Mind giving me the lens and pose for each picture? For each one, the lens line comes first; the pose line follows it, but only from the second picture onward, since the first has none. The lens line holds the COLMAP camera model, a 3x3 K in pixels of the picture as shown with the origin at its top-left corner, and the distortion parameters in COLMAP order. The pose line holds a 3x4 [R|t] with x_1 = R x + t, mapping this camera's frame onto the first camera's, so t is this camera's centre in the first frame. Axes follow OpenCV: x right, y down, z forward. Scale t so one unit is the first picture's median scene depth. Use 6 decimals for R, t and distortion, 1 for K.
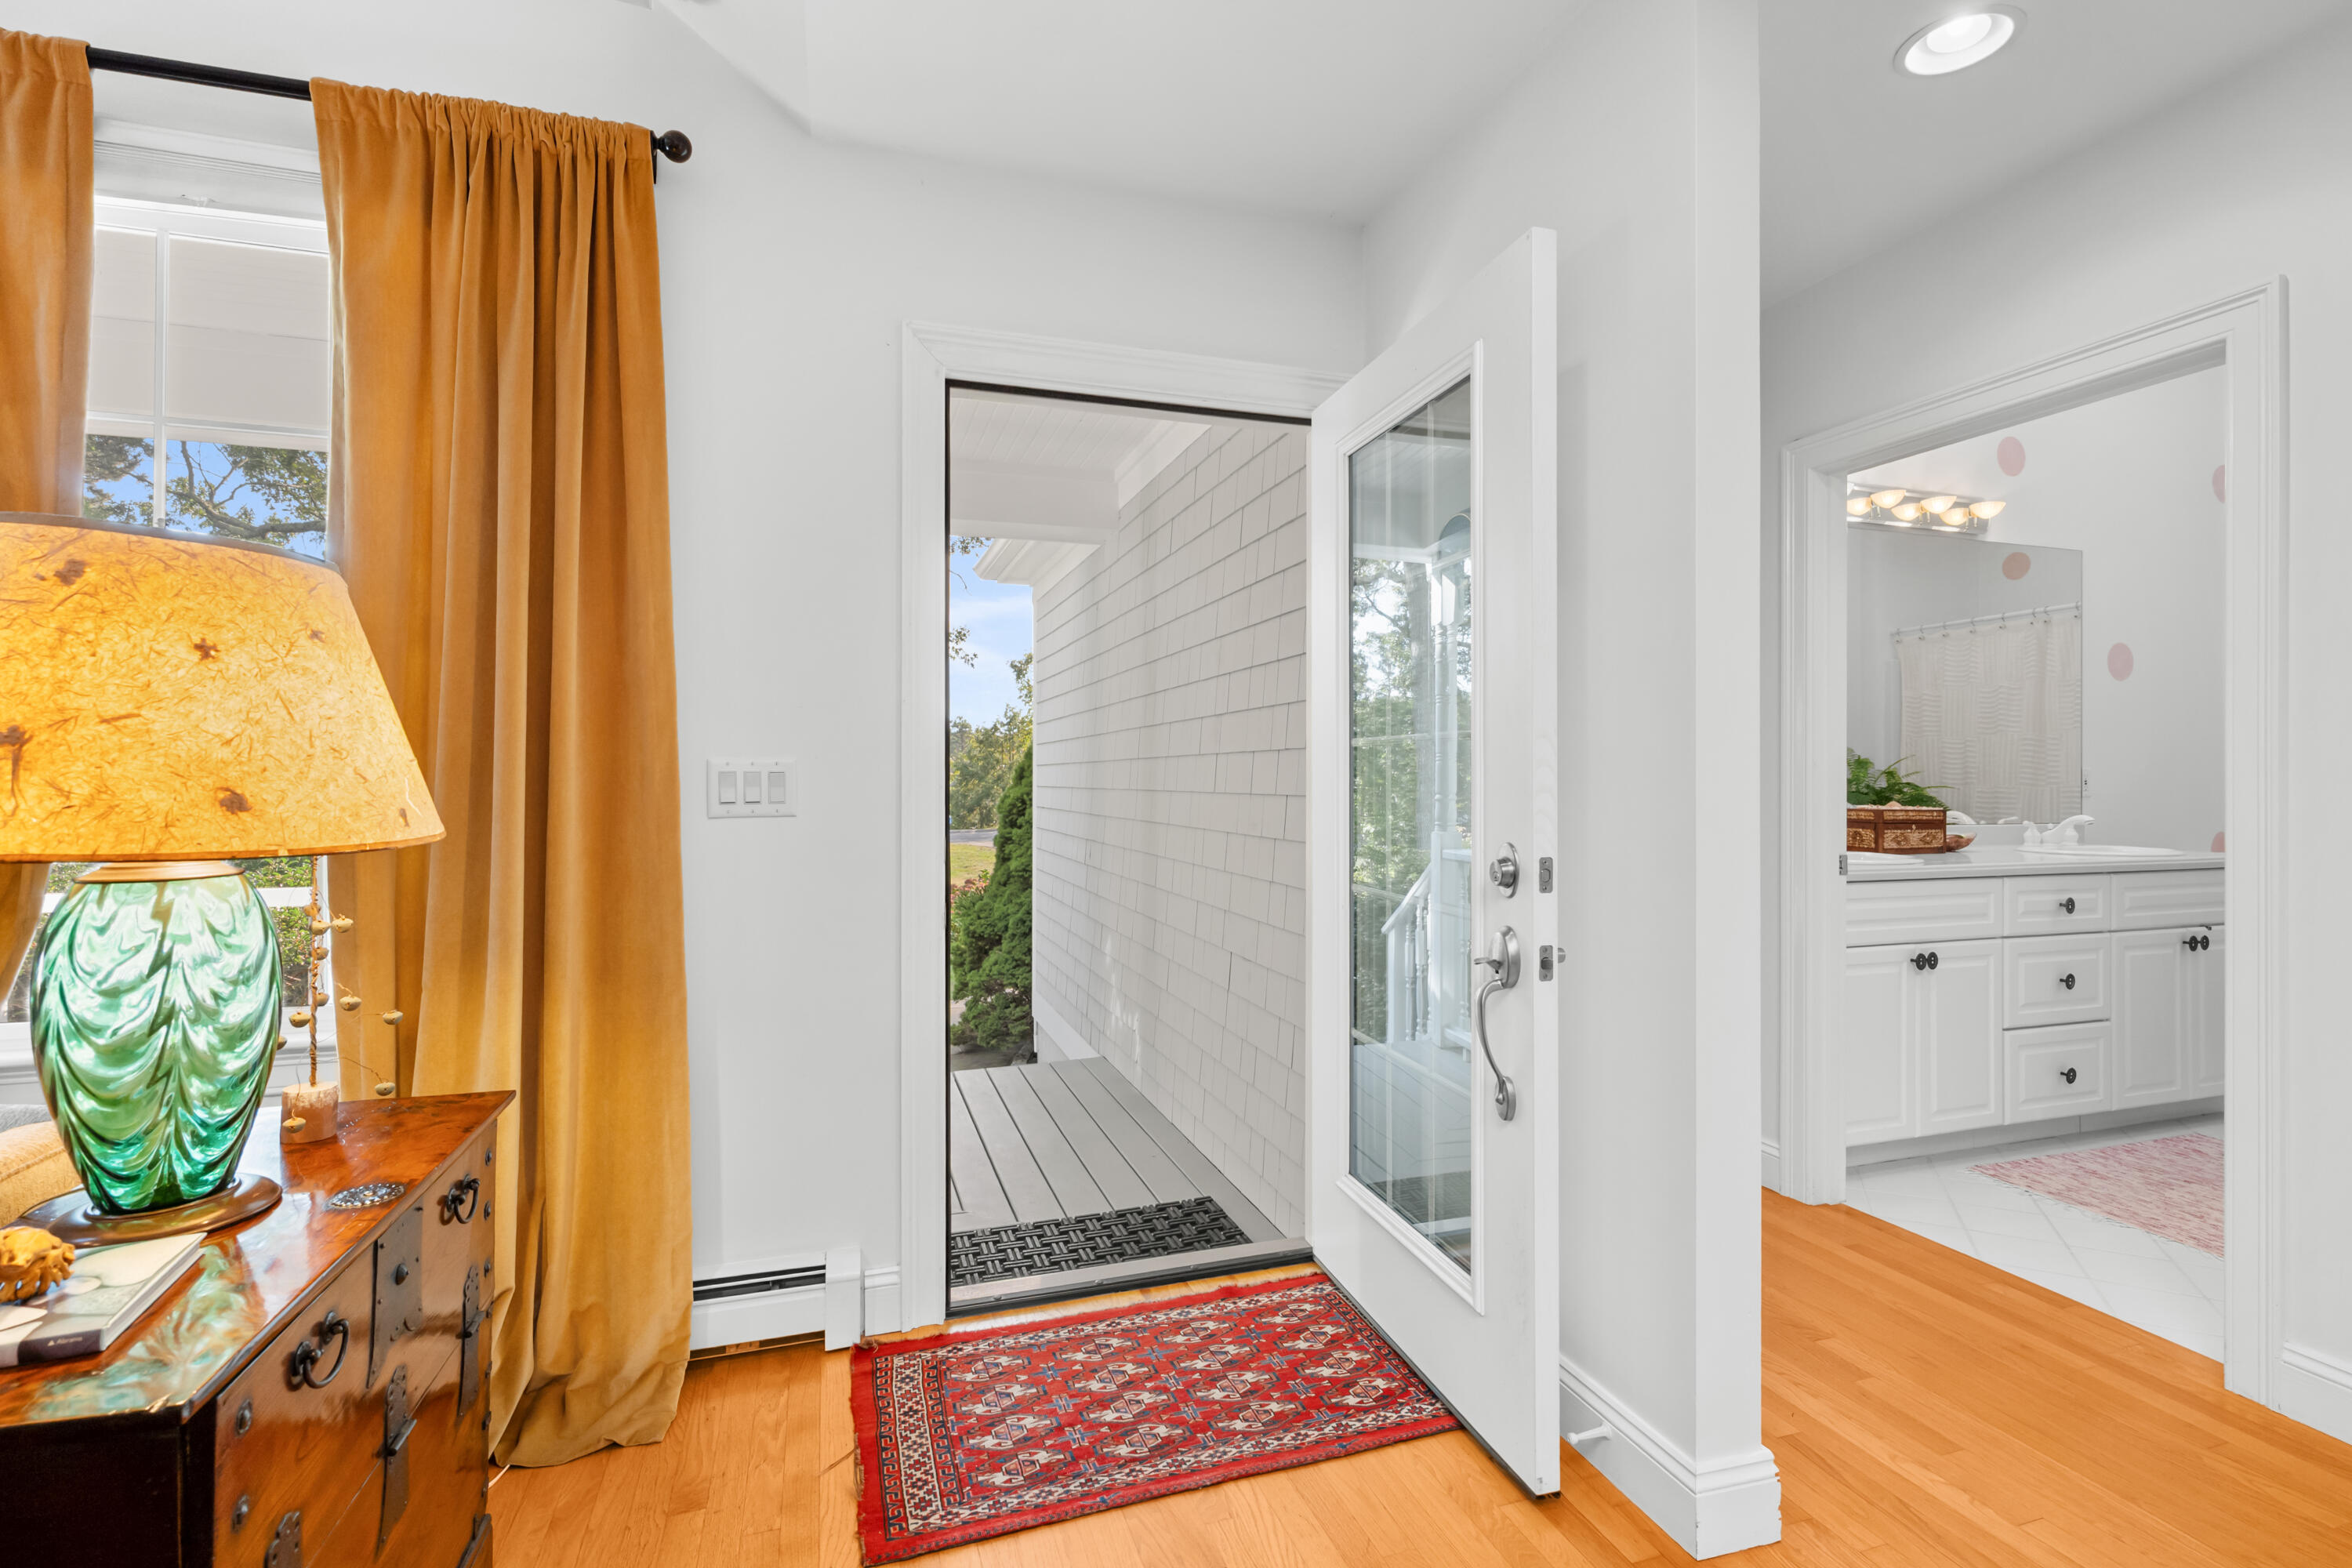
lens RADIAL K [[1098.3, 0, 1185.8], [0, 1098.3, 770.4], [0, 0, 1]] dist [-0.002463, -0.000173]
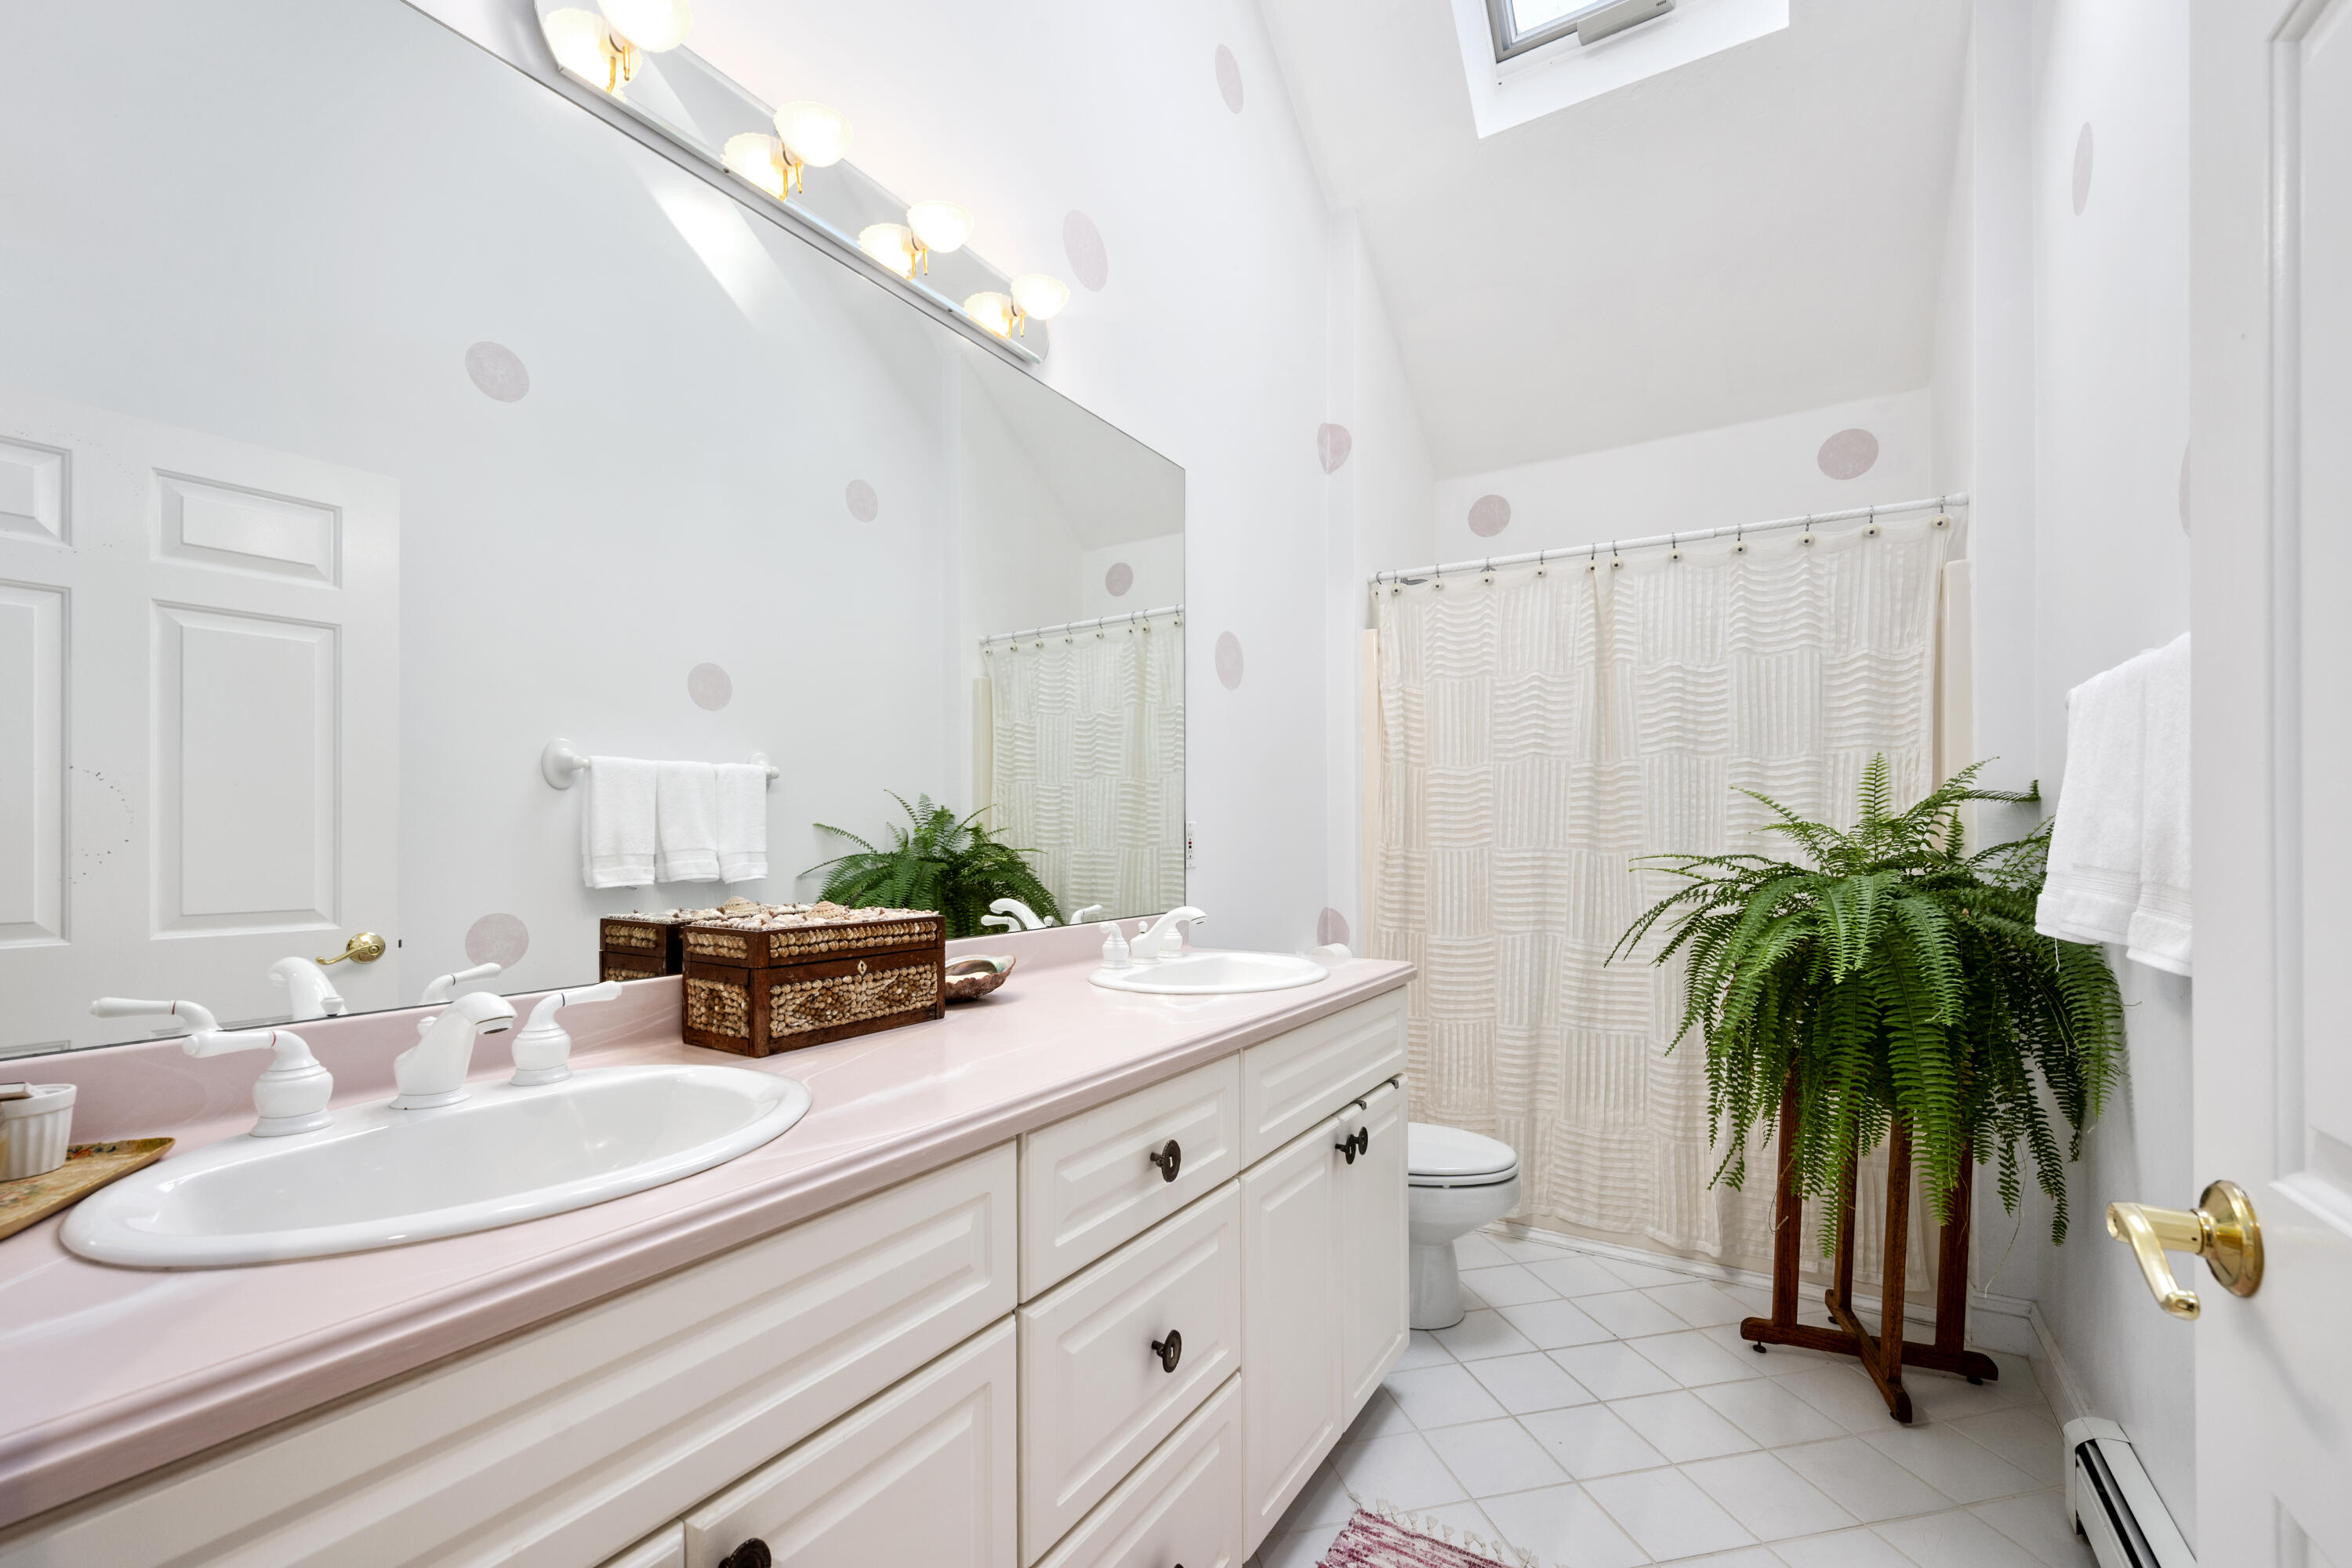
lens RADIAL K [[984.0, 0, 1181.7], [0, 984.0, 828.6], [0, 0, 1]] dist [0.000044, -0.000002]
pose [[0.771637, 0.000040, 0.636064, 0.478463], [0.001028, 0.999999, -0.001310, 0.002128], [-0.636063, 0.001665, 0.771636, 0.592686]]
